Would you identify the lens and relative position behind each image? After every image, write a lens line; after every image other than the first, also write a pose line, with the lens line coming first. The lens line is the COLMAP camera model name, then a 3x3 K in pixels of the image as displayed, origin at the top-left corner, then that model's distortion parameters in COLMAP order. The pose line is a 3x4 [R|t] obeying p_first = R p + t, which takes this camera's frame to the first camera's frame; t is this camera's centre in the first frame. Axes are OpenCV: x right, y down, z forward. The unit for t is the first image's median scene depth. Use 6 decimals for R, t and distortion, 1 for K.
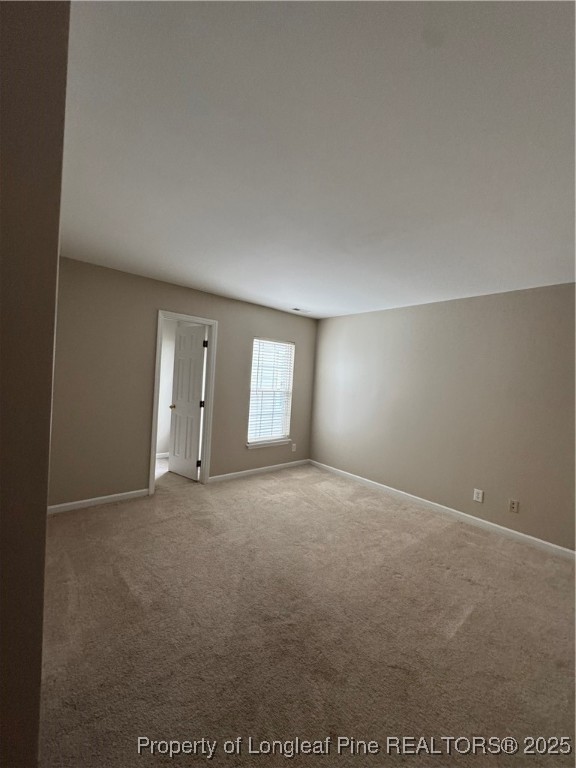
lens RADIAL K [[306.3, 0, 287.6], [0, 306.3, 384.5], [0, 0, 1]] dist [0.008818, 0.000170]
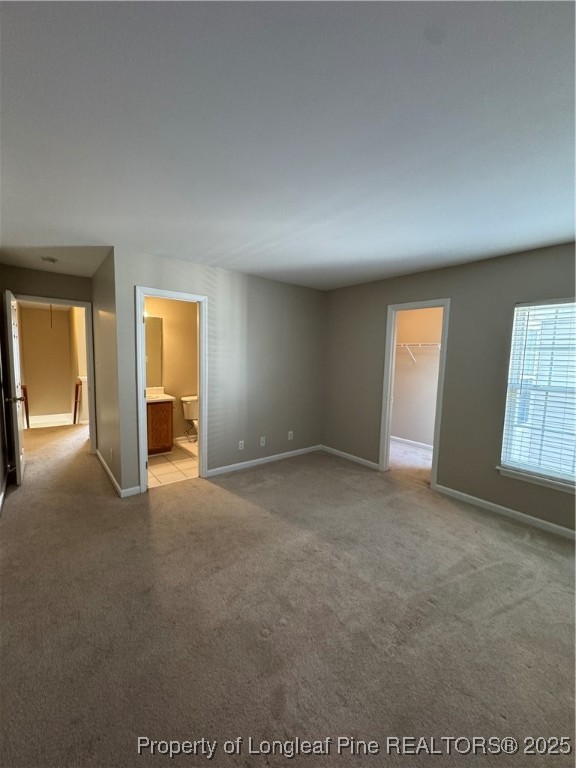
lens RADIAL K [[306.3, 0, 287.5], [0, 306.3, 383.1], [0, 0, 1]] dist [0.008818, 0.000170]
pose [[-0.021674, 0.033590, -0.999201, 0.634833], [-0.052885, 0.997998, 0.034697, 0.014703], [0.998365, 0.053595, -0.019855, 0.624540]]
